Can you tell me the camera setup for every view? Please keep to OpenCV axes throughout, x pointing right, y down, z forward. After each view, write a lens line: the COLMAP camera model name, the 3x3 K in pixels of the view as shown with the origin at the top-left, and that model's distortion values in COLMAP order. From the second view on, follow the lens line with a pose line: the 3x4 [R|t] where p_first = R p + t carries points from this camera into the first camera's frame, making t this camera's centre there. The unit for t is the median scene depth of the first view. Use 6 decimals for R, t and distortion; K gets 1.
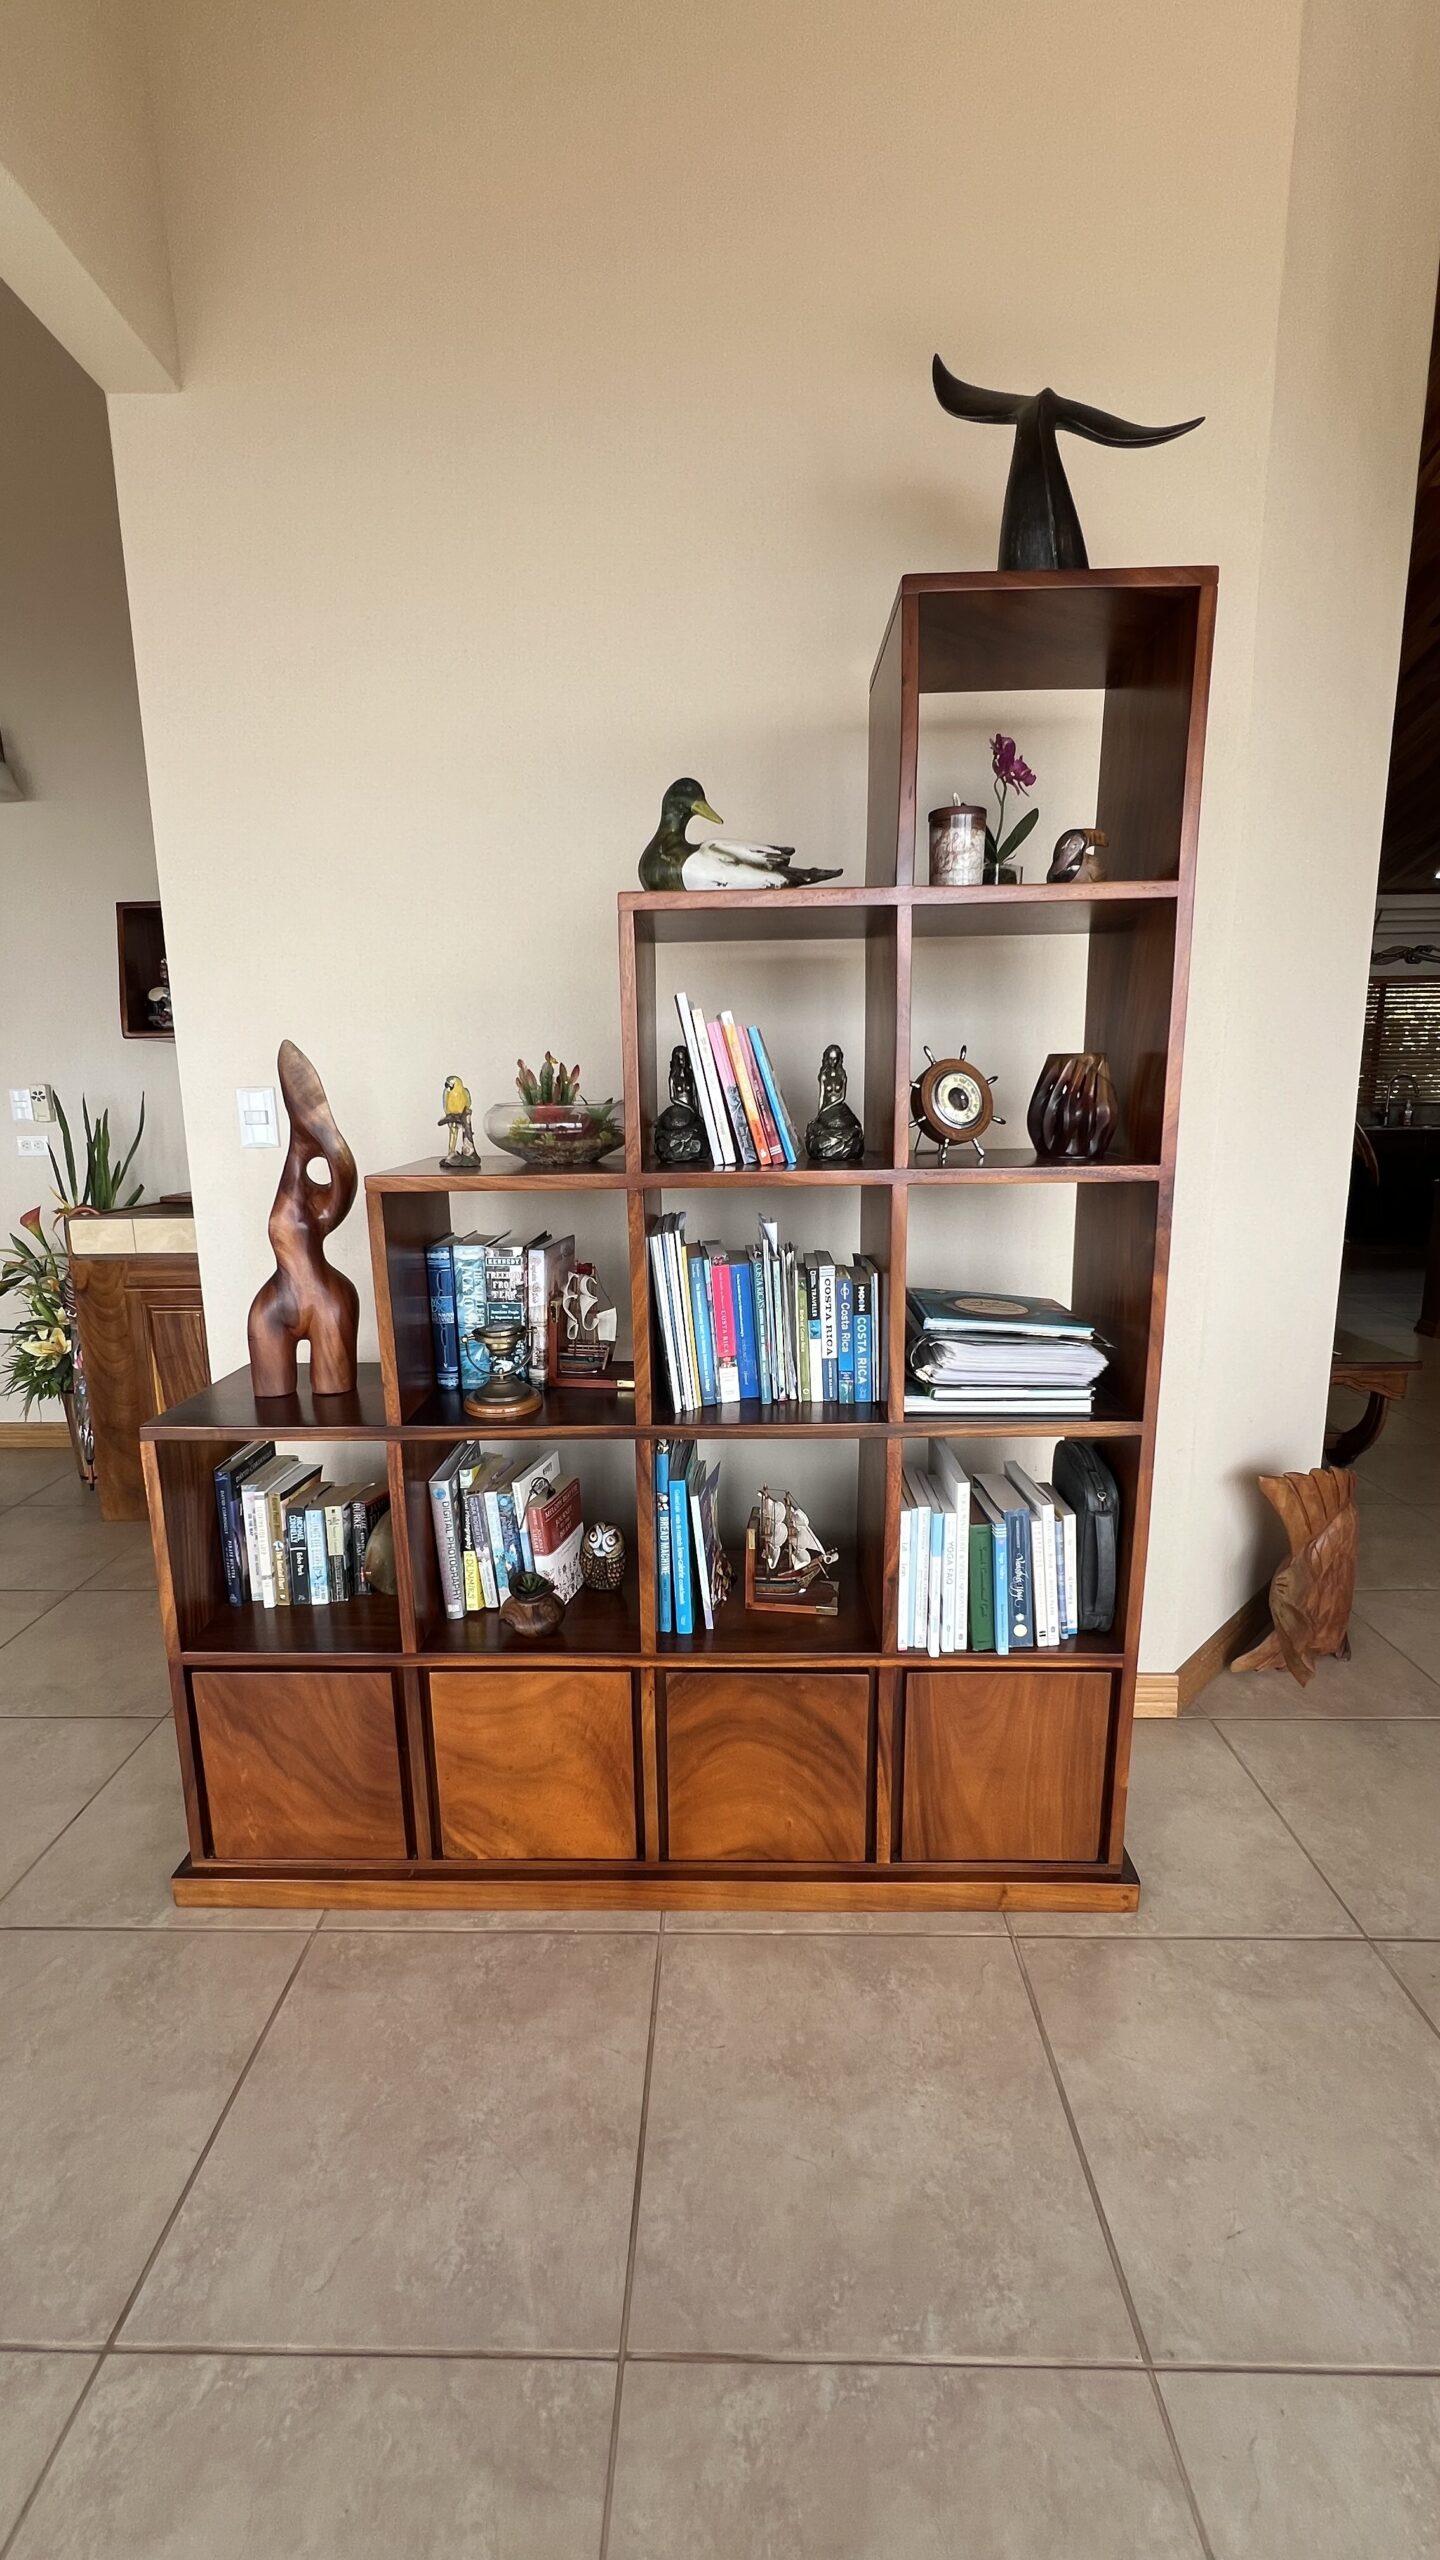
lens RADIAL K [[1021.8, 0, 719.4], [0, 1021.8, 1276.7], [0, 0, 1]] dist [-0.002671, 0.000288]
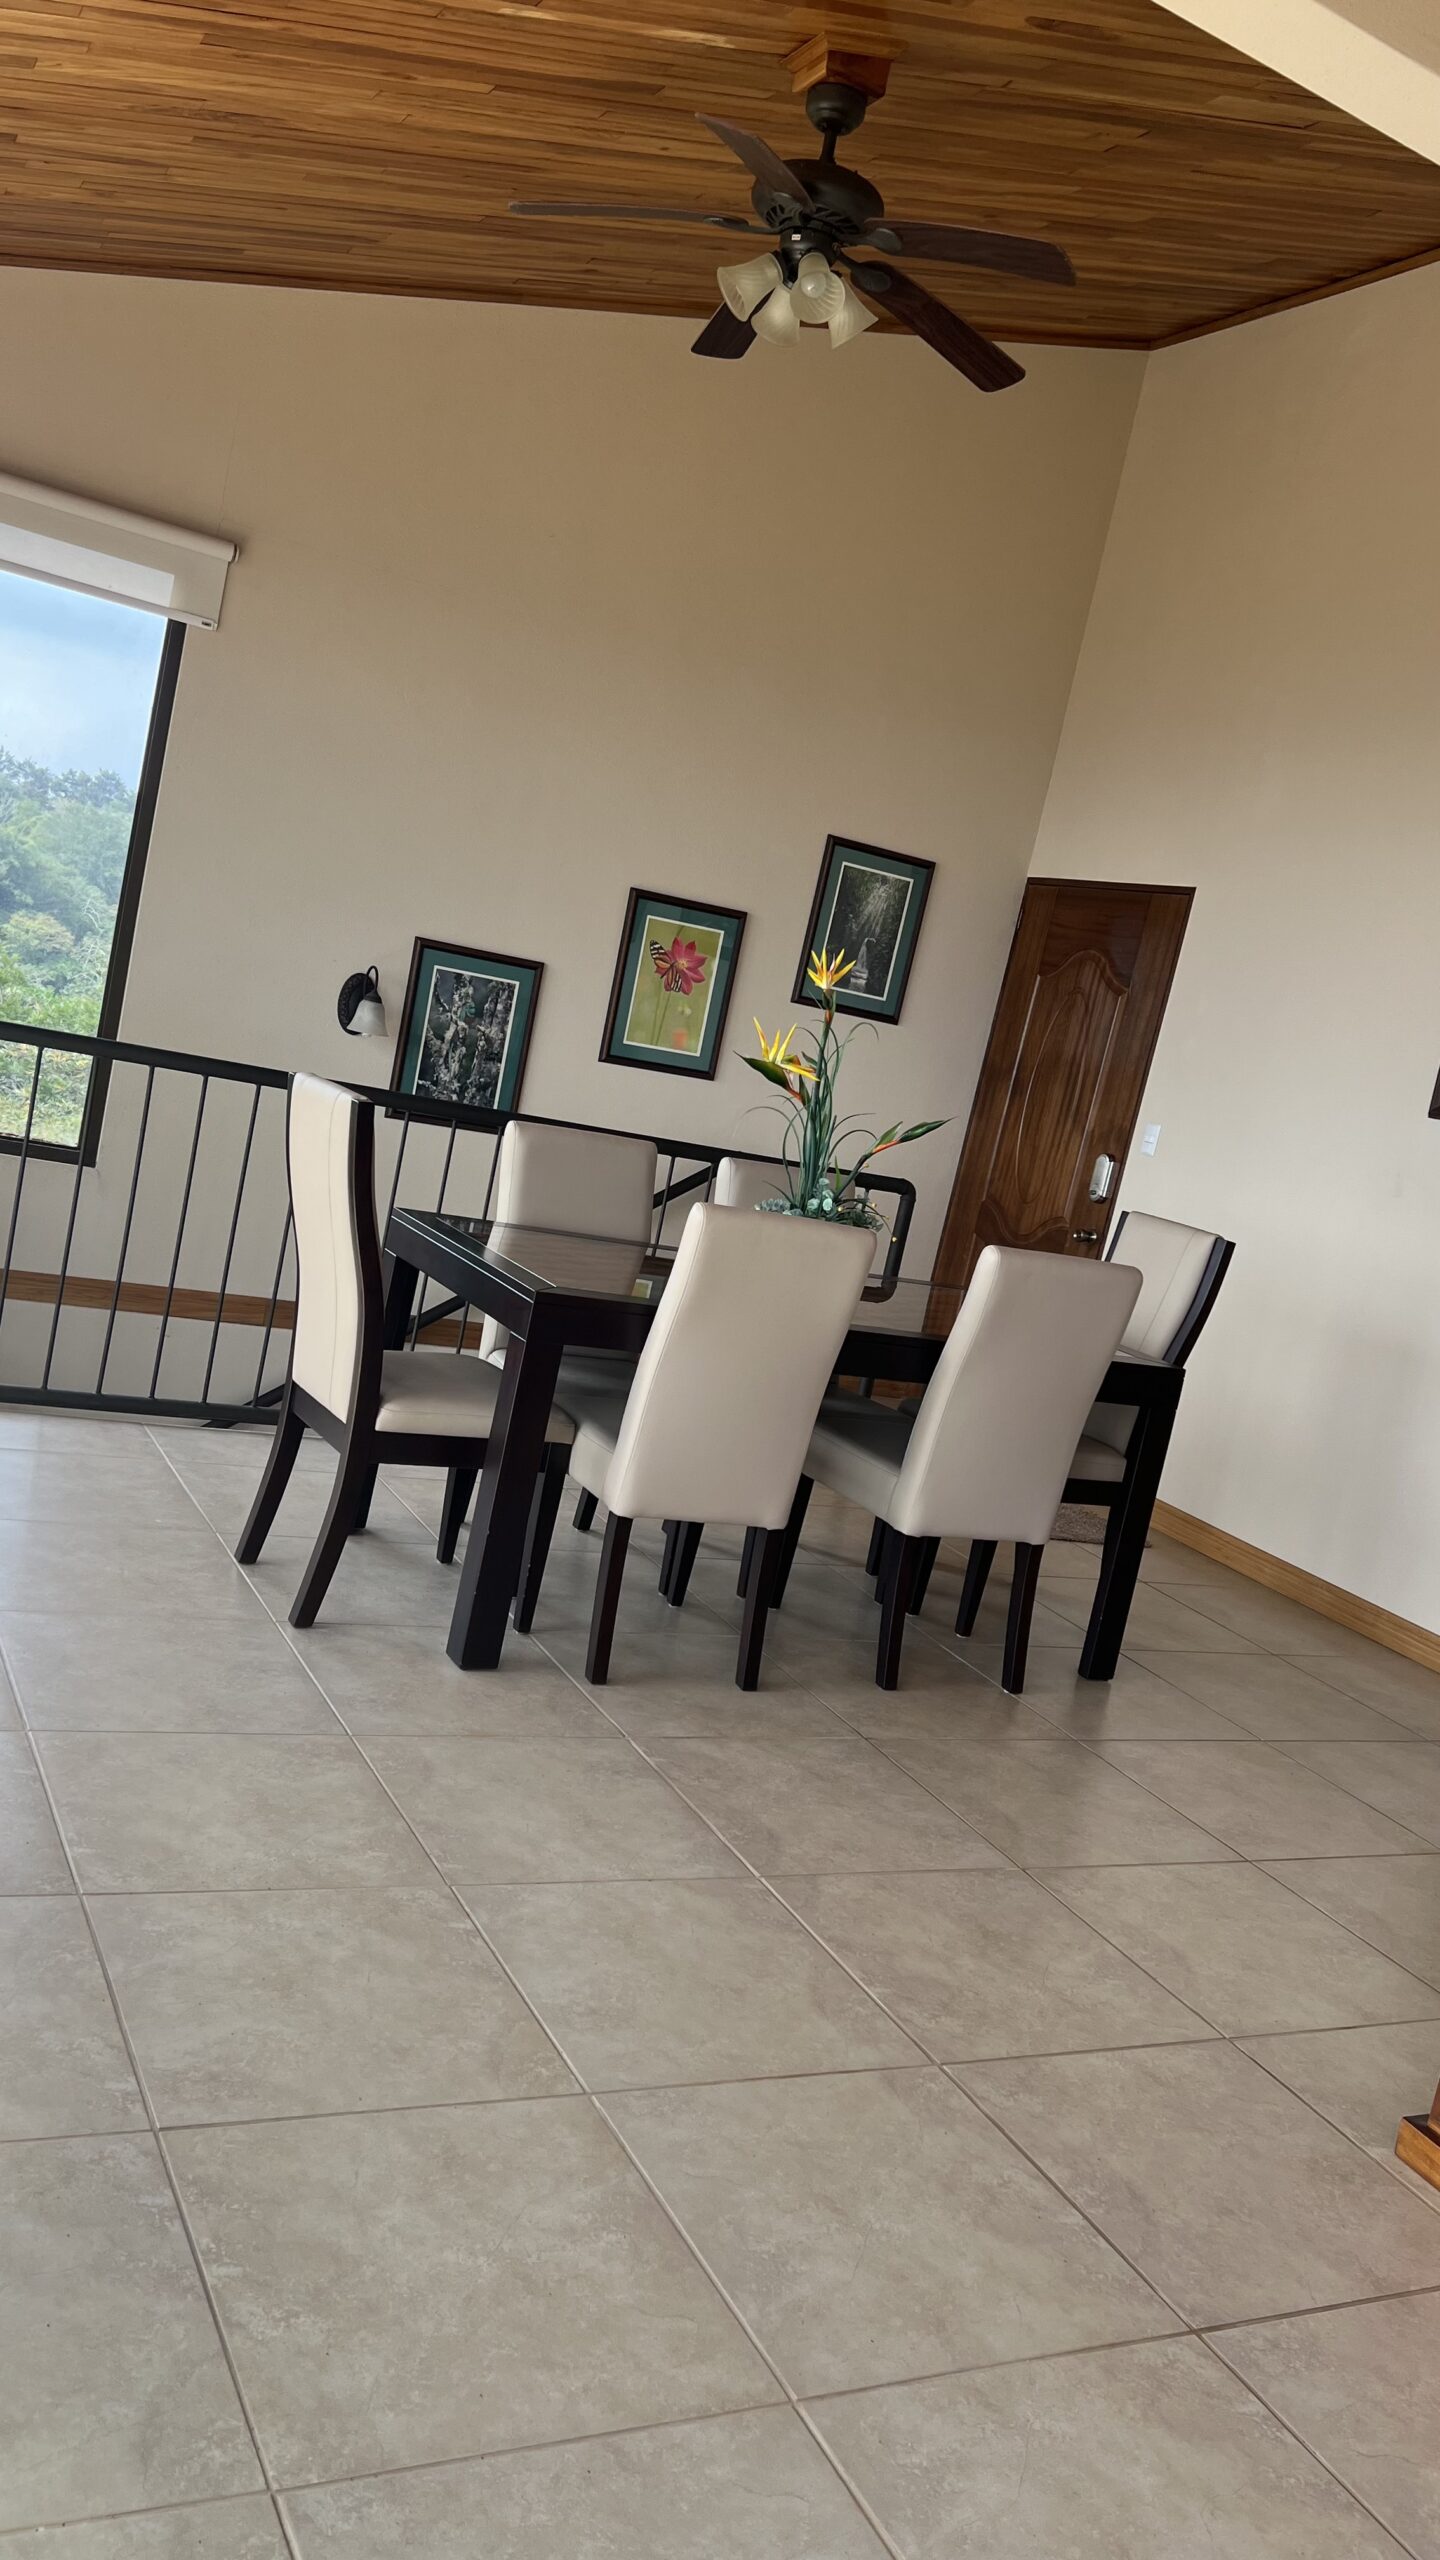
lens RADIAL K [[1954.9, 0, 727.1], [0, 1954.9, 1280.9], [0, 0, 1]] dist [0.042139, -0.020936]
pose [[0.465365, 0.225596, -0.855887, 0.645960], [-0.360310, 0.931512, 0.049620, 0.060273], [0.808463, 0.285293, 0.514777, -0.732064]]
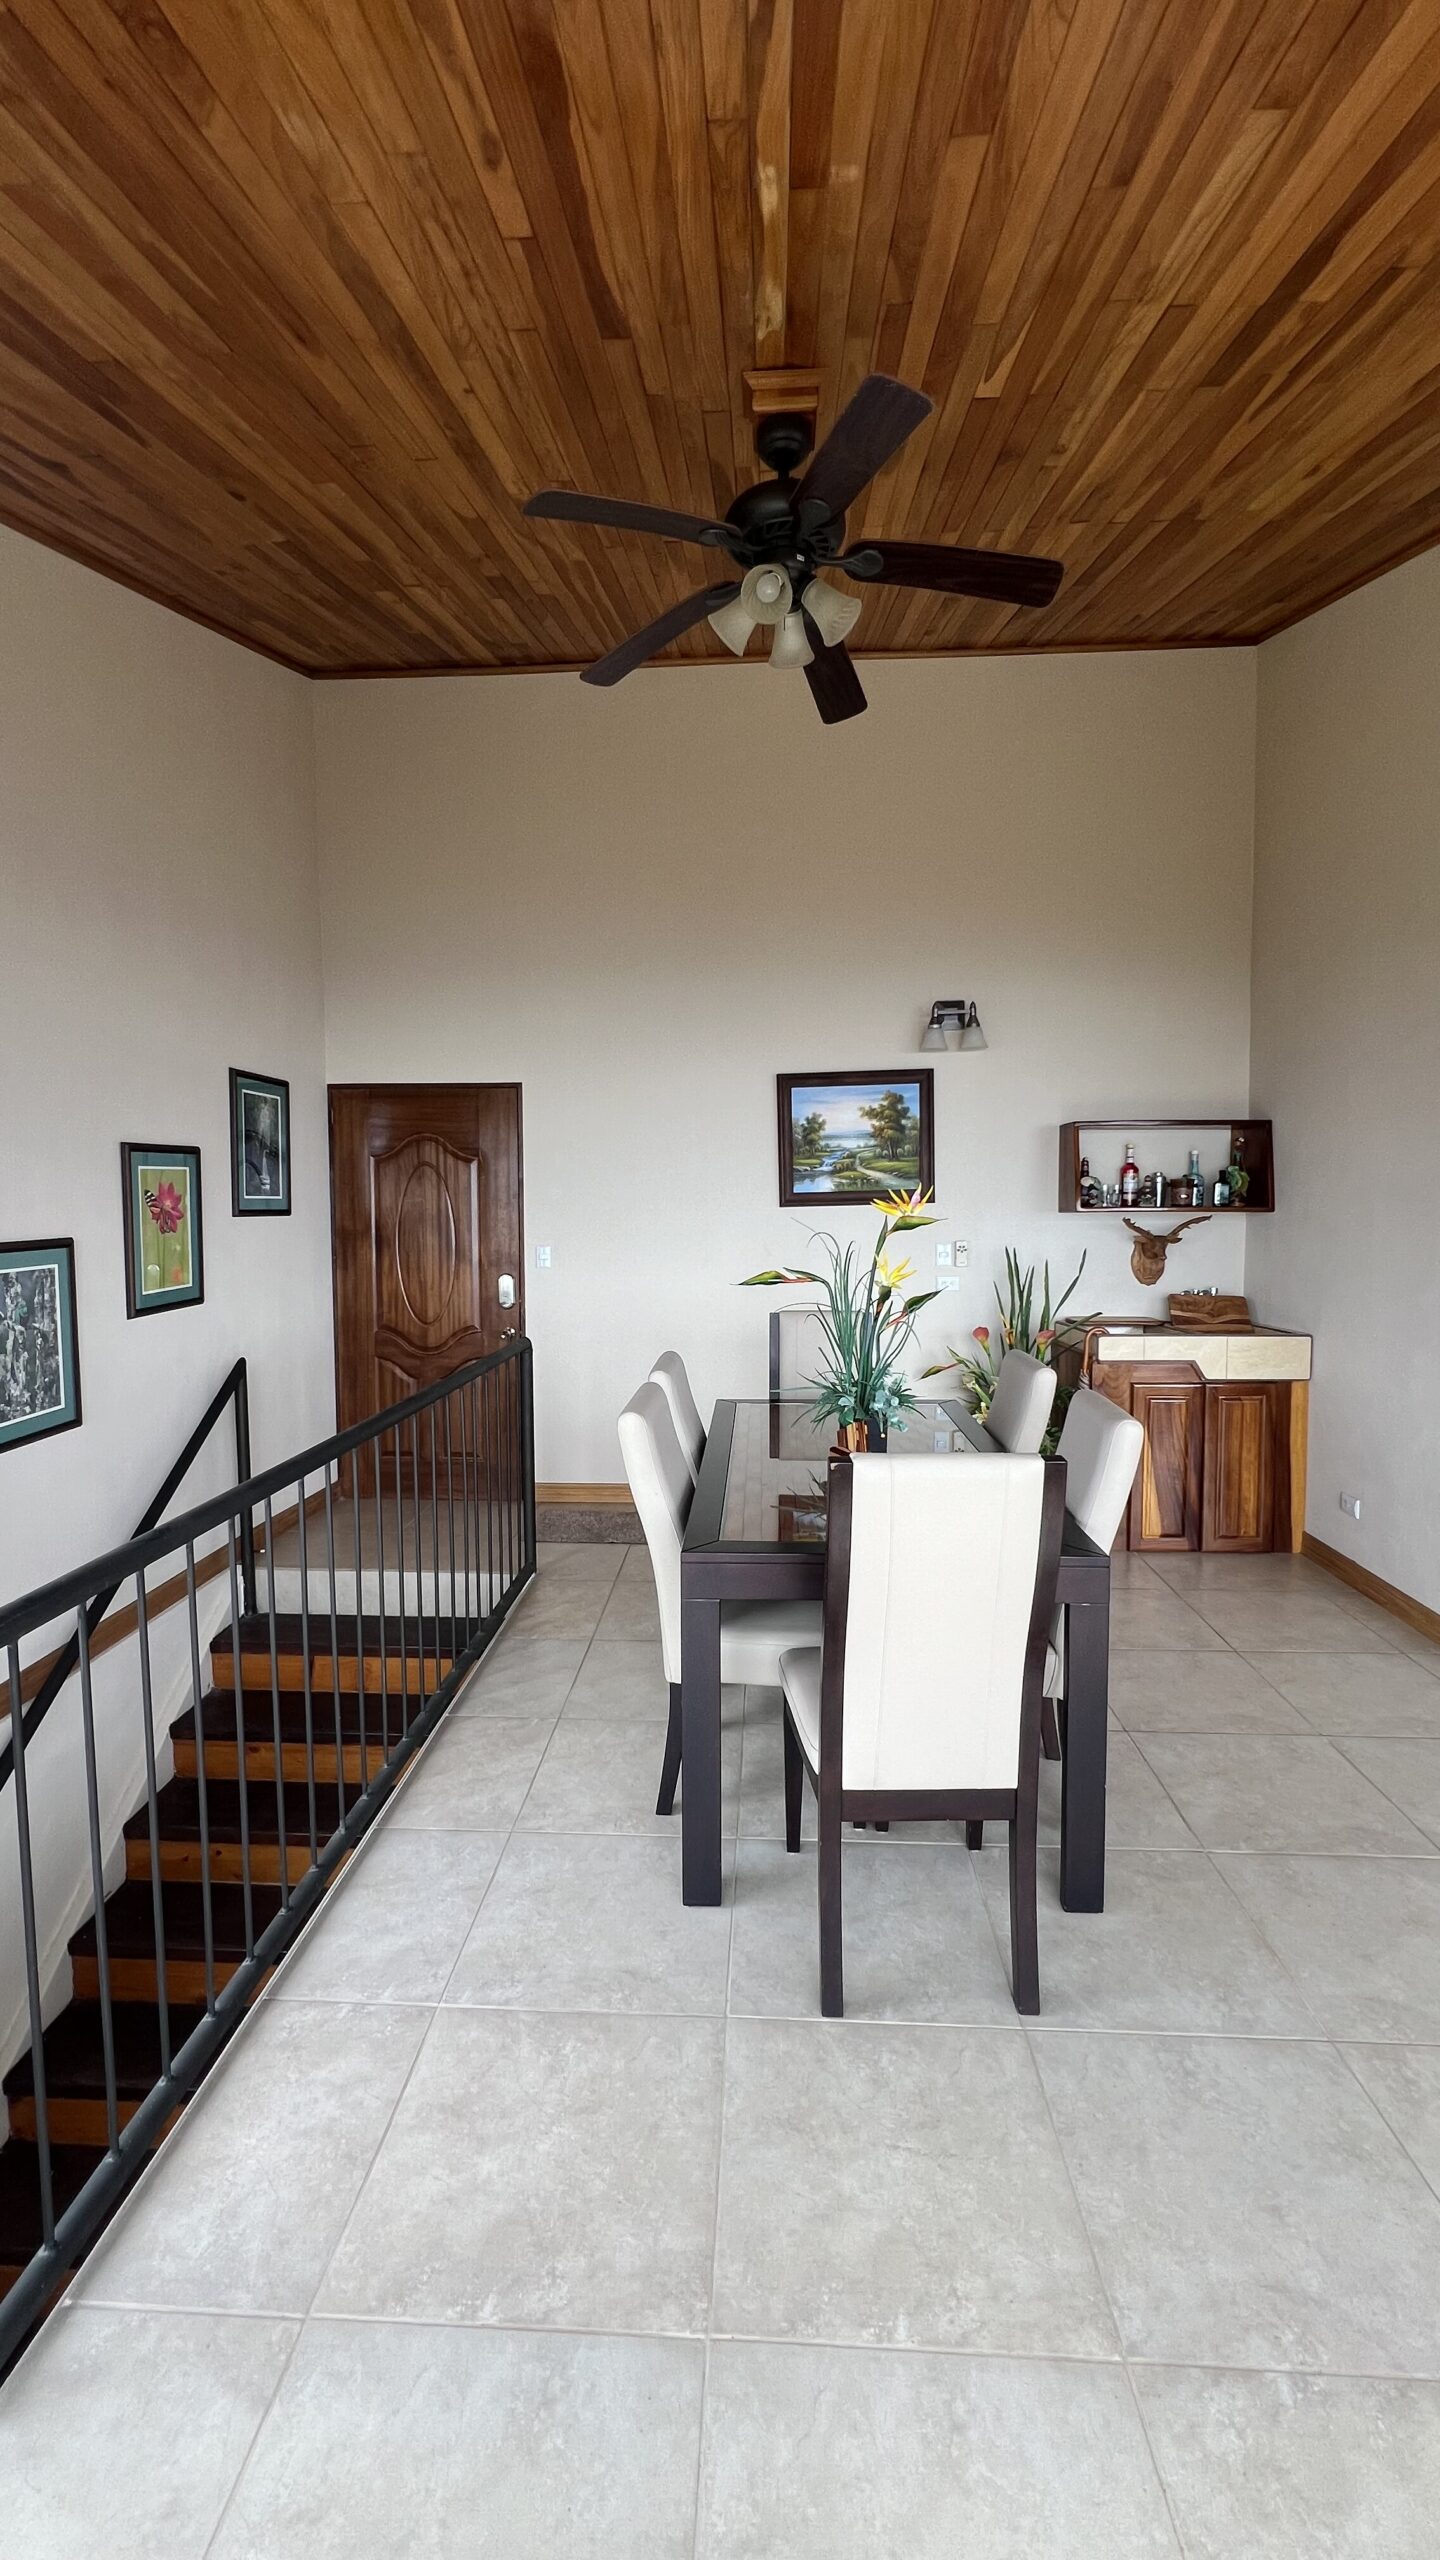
lens RADIAL K [[1021.8, 0, 723.0], [0, 1021.8, 1277.5], [0, 0, 1]] dist [-0.002671, 0.000288]
pose [[0.999736, 0.009102, -0.021106, -2.698543], [-0.011324, 0.994122, -0.107670, 0.057370], [0.020002, 0.107881, 0.993963, -1.159998]]
